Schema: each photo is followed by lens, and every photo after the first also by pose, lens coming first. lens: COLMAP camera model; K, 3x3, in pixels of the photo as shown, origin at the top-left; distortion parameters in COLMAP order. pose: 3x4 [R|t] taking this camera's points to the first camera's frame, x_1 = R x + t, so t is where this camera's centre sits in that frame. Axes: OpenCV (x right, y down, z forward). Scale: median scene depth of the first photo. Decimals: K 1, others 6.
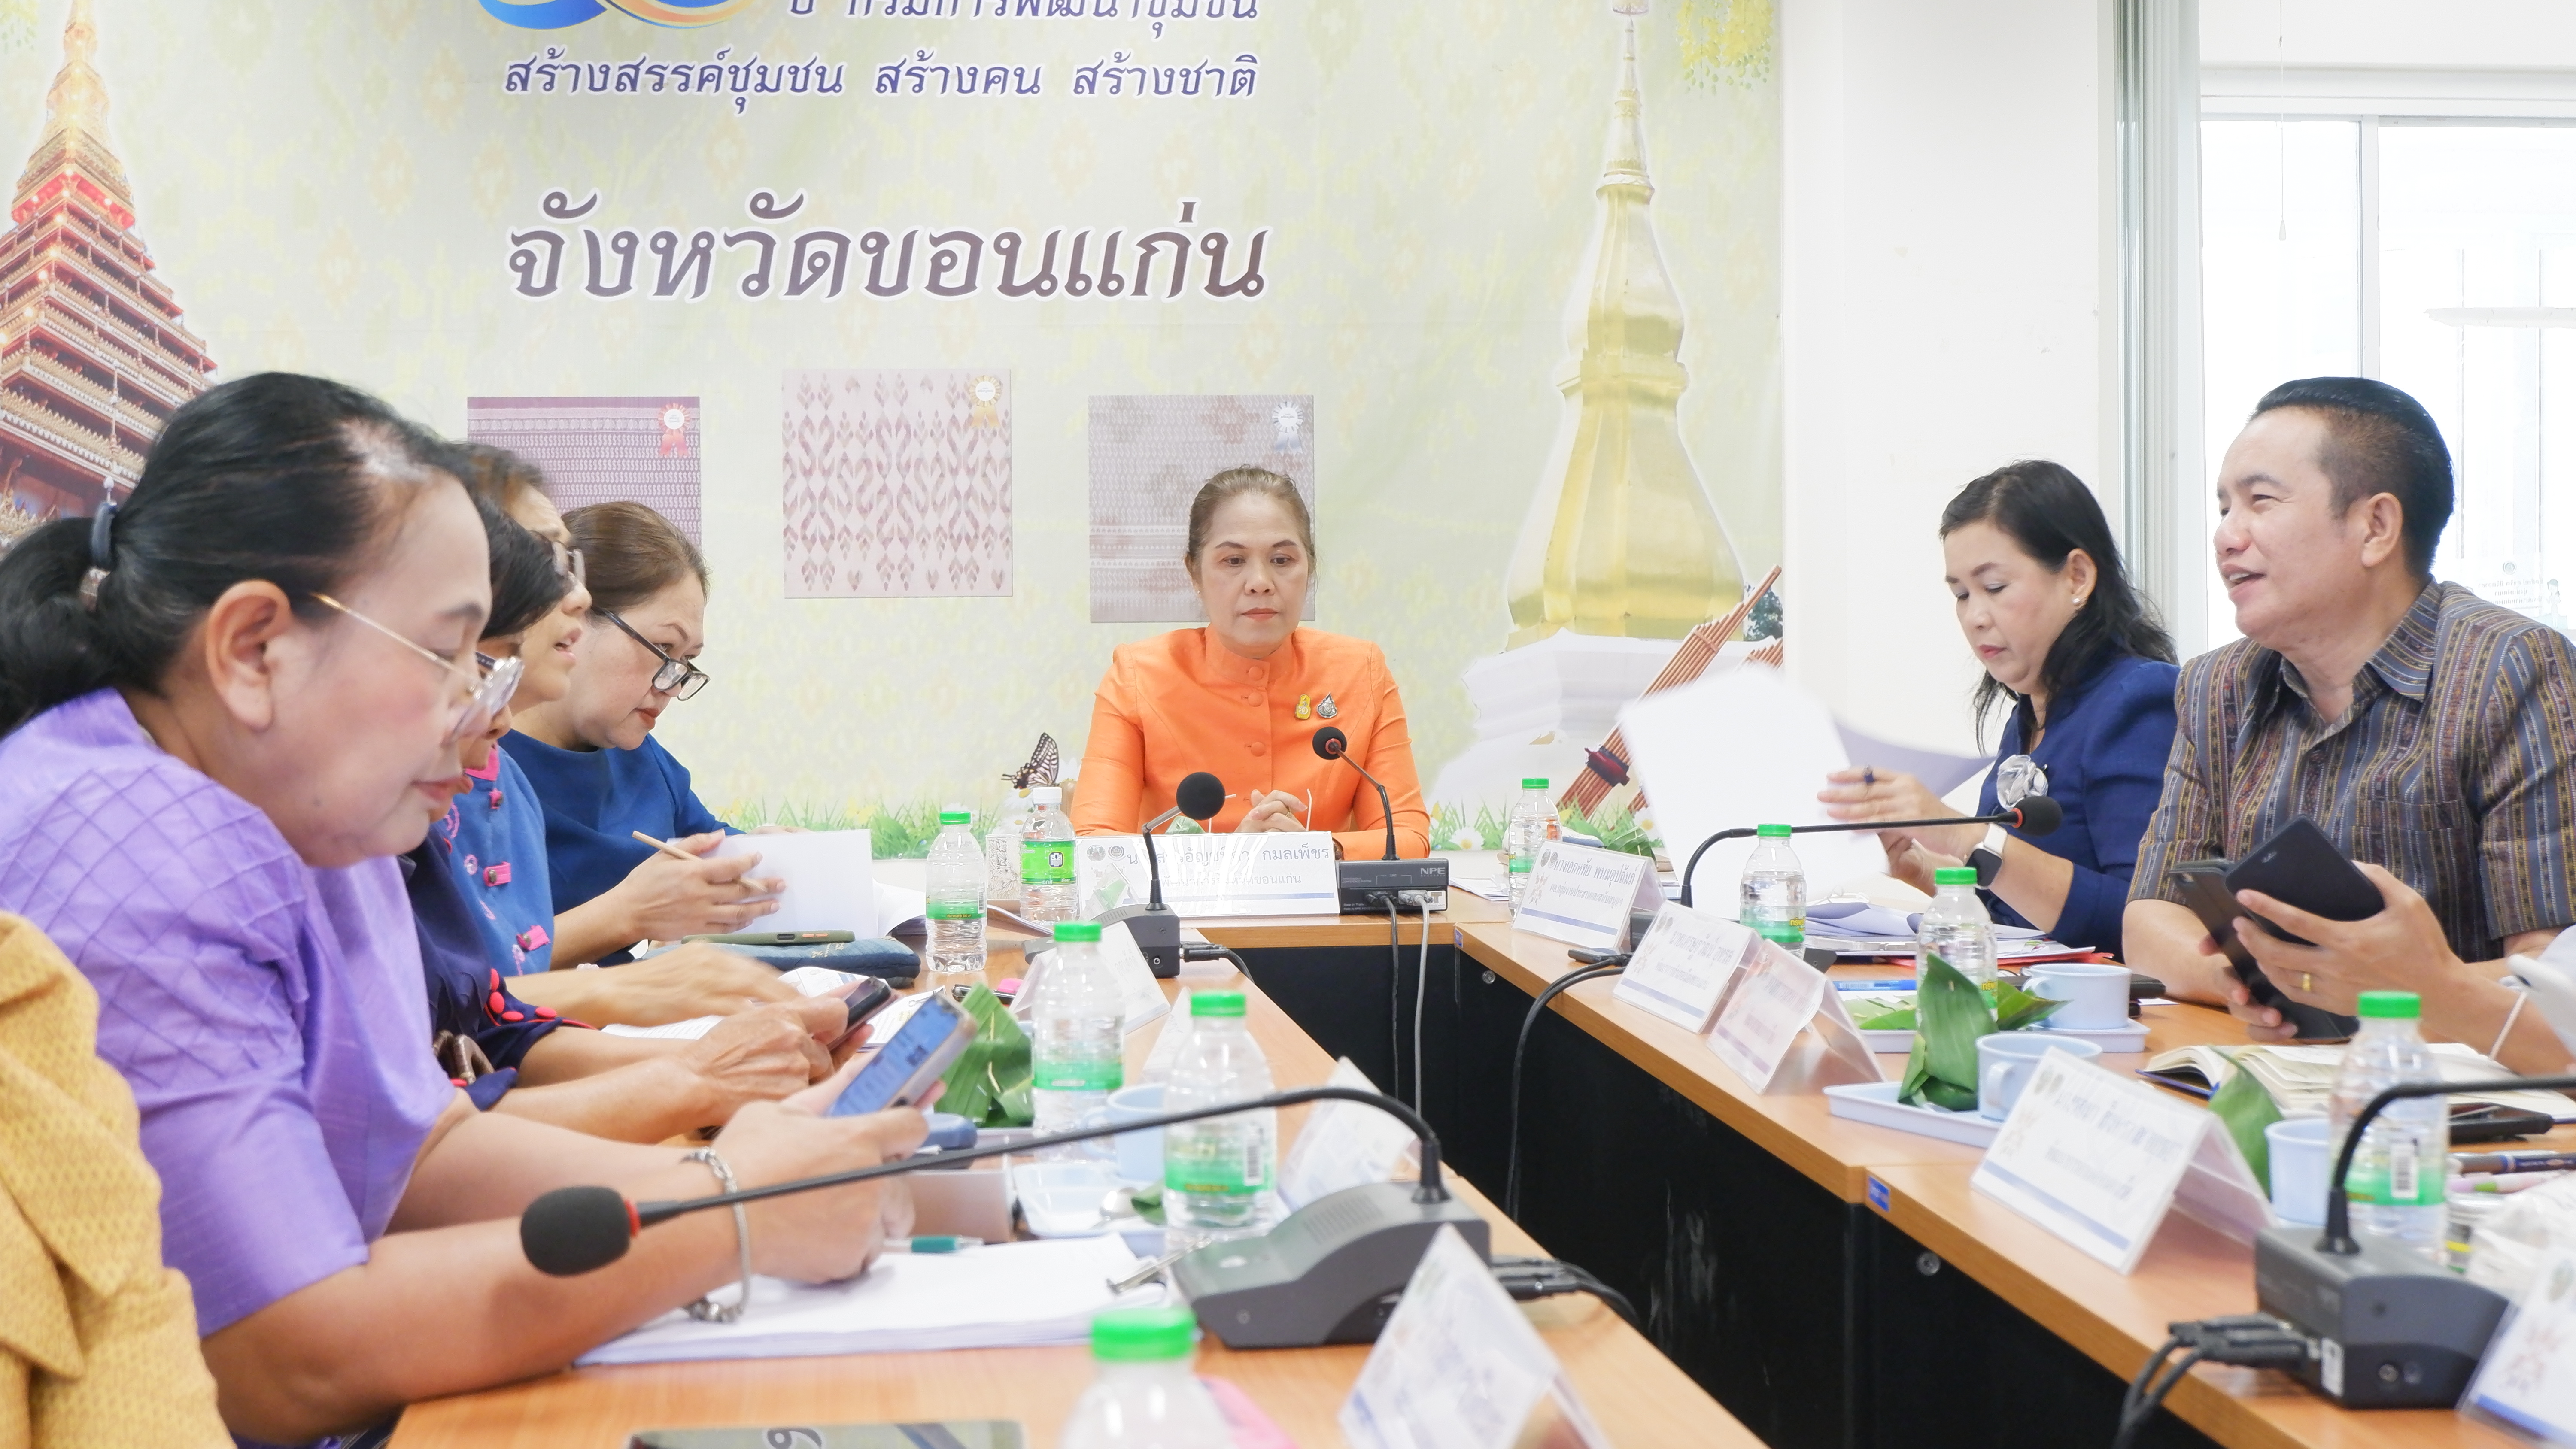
lens RADIAL K [[3761.4, 0, 1288.0], [0, 3761.4, 724.5], [0, 0, 1]] dist [-0.014405, 0.016330]
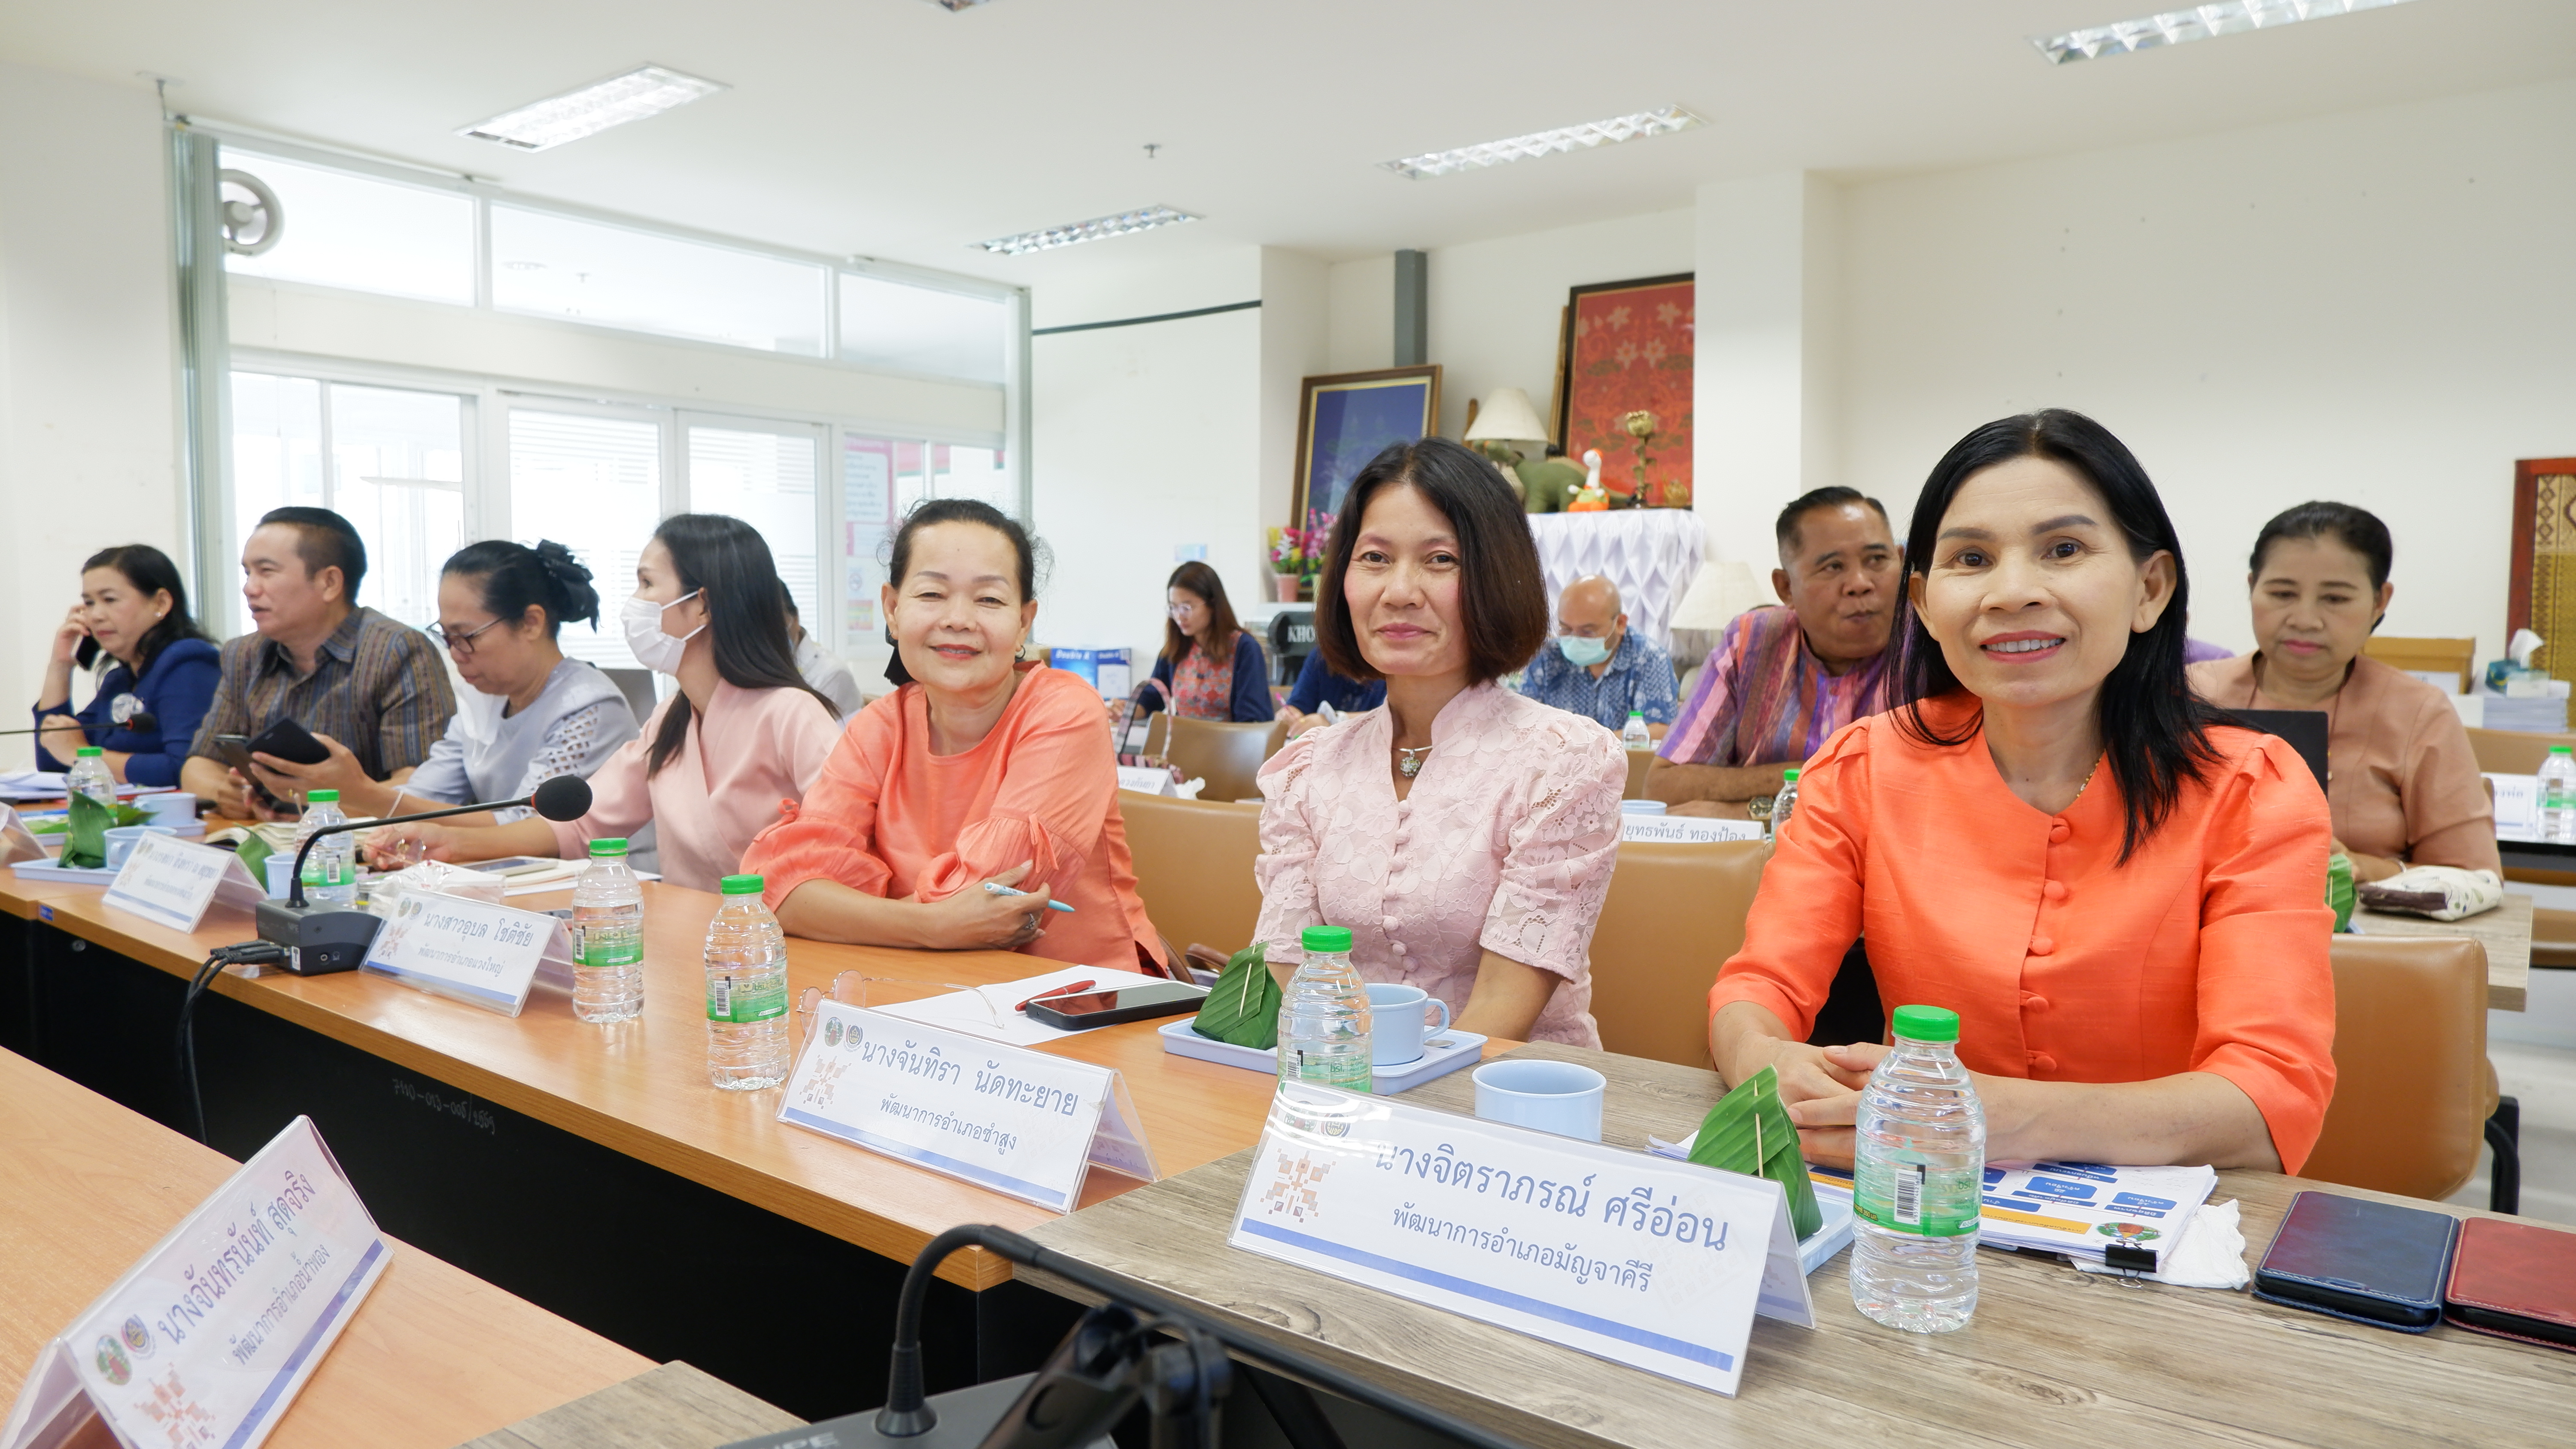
lens RADIAL K [[1690.4, 0, 1288.0], [0, 1690.4, 724.5], [0, 0, 1]] dist [-0.003112, -0.003762]
pose [[0.704216, -0.038074, 0.708964, -0.003136], [0.017852, 0.999195, 0.035929, 0.002661], [-0.709761, -0.012645, 0.704329, -0.036066]]
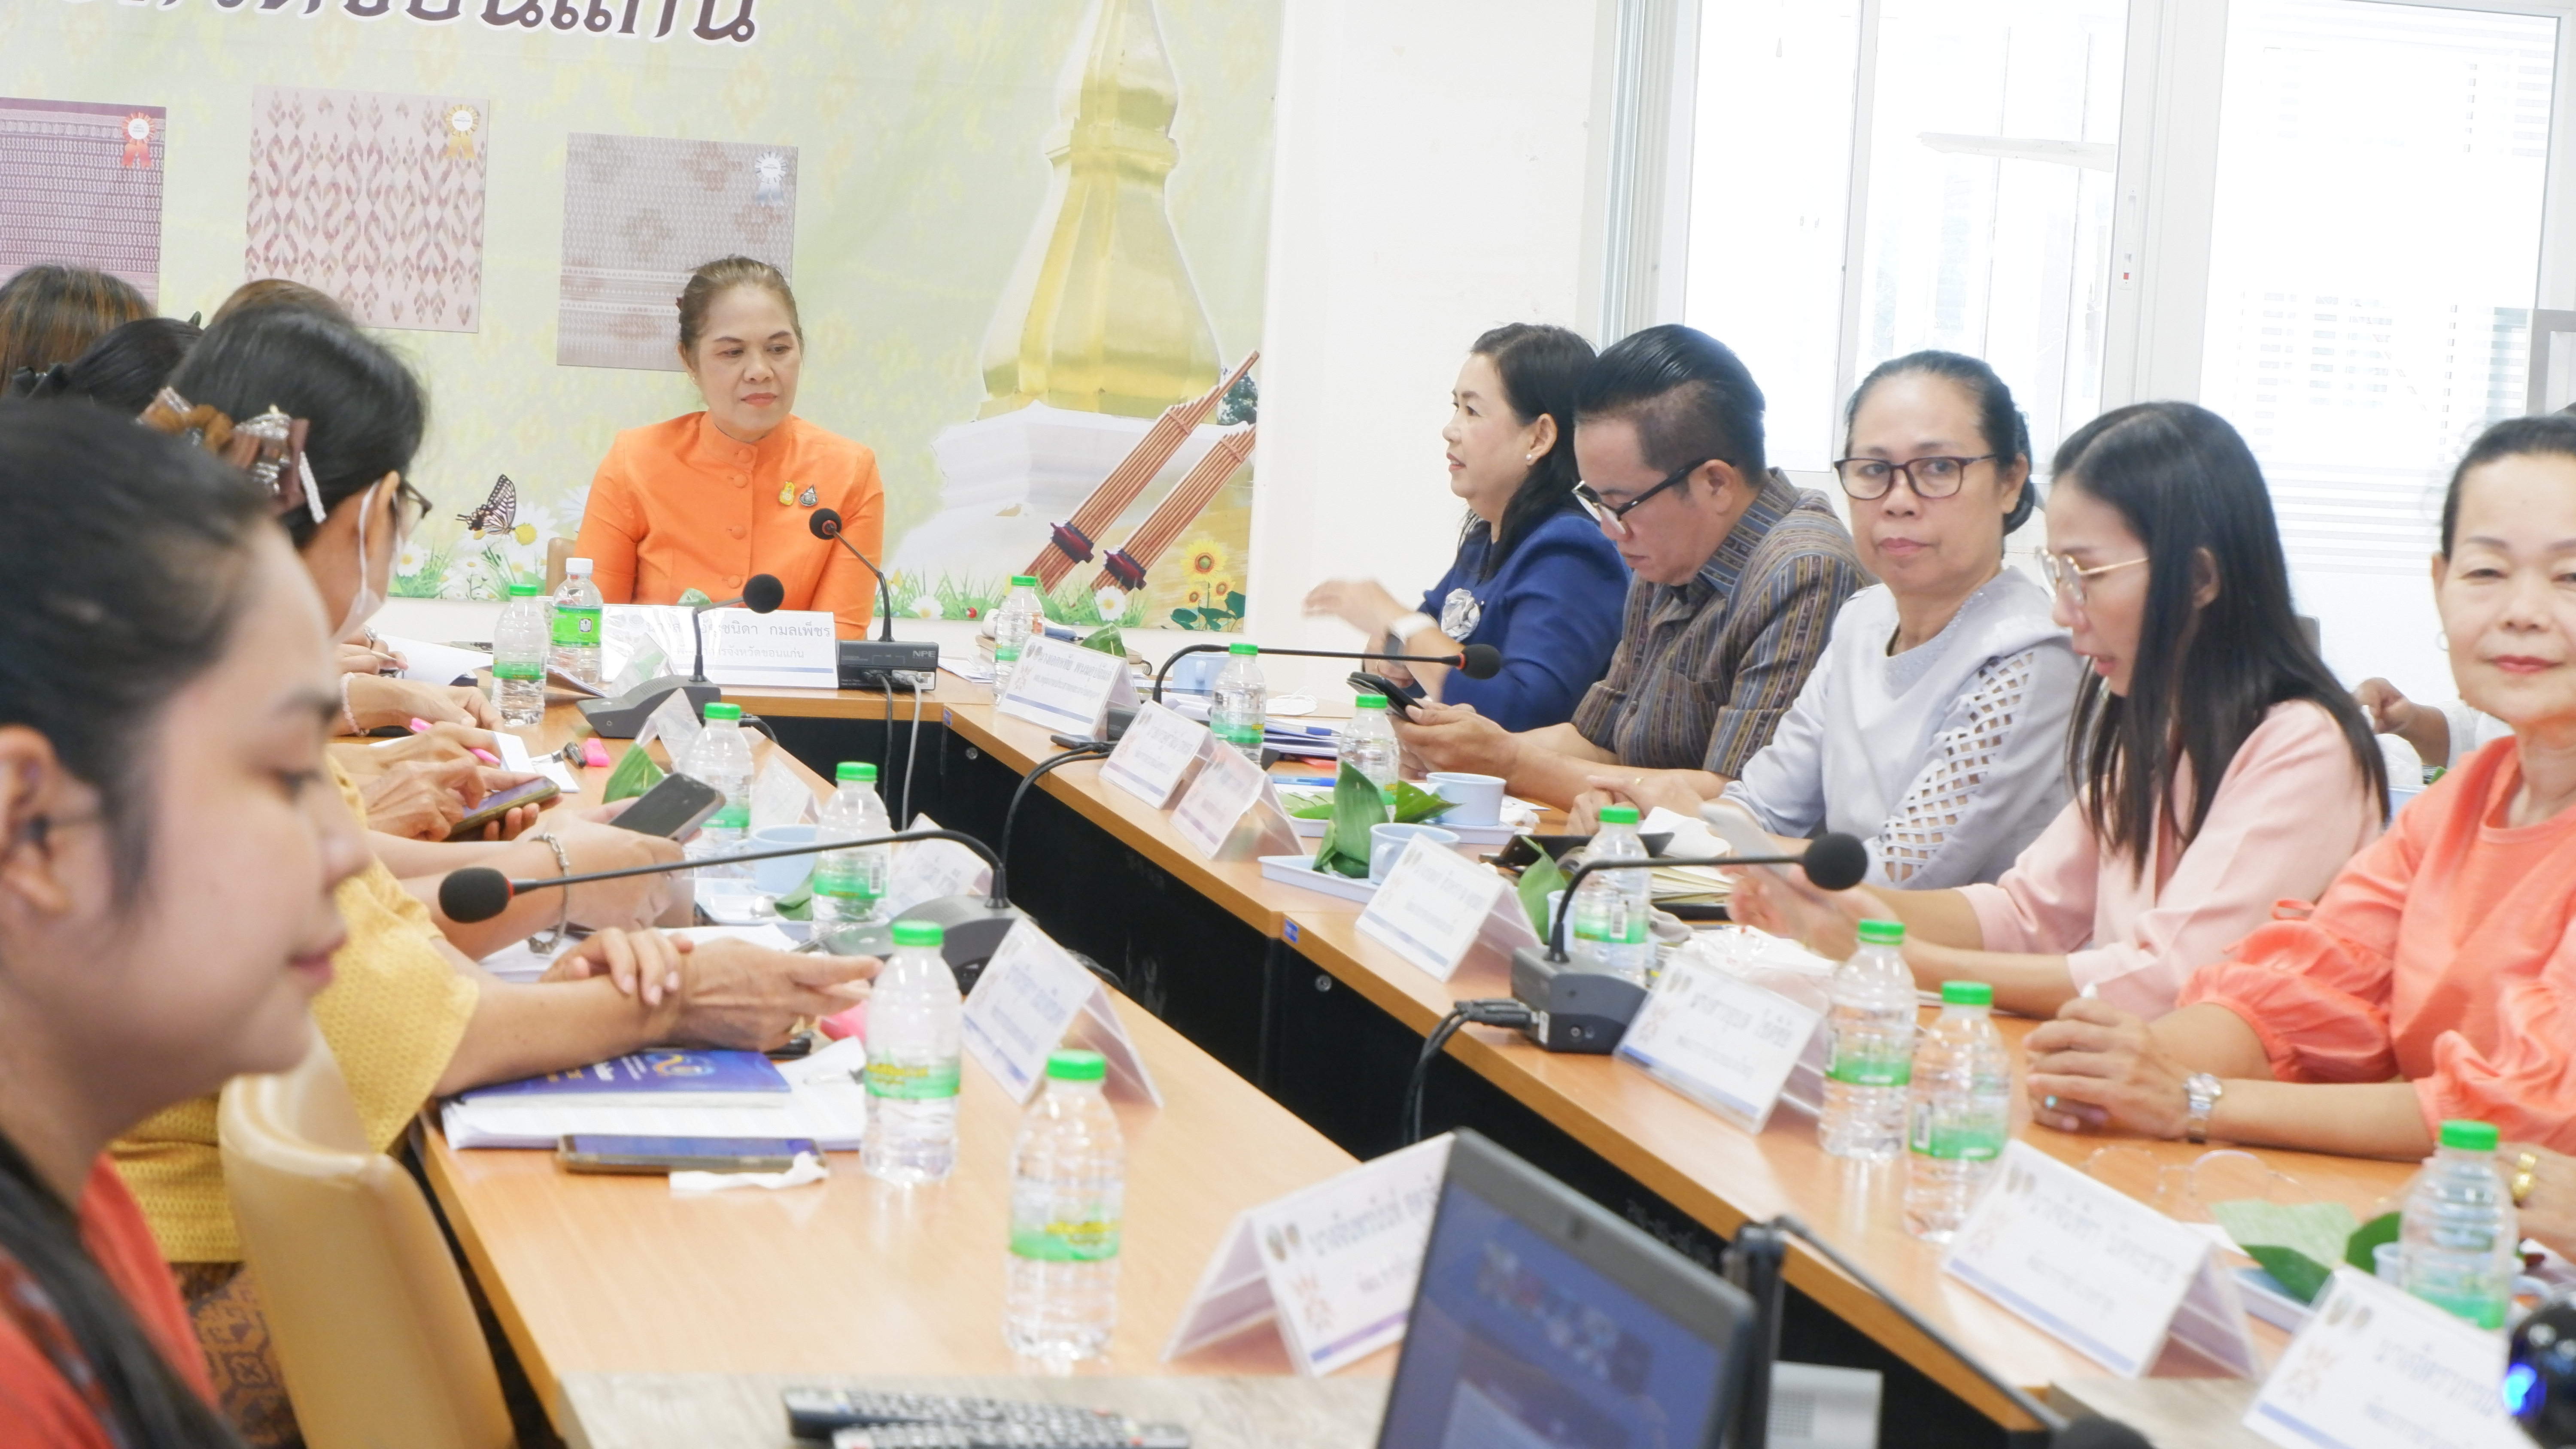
lens RADIAL K [[5427.3, 0, 1288.0], [0, 5427.3, 724.5], [0, 0, 1]] dist [-0.026853, 0.244155]
pose [[0.988667, 0.055826, 0.139360, -0.057305], [-0.064821, 0.996039, 0.060857, -0.032964], [-0.135411, -0.069201, 0.988370, -0.437154]]
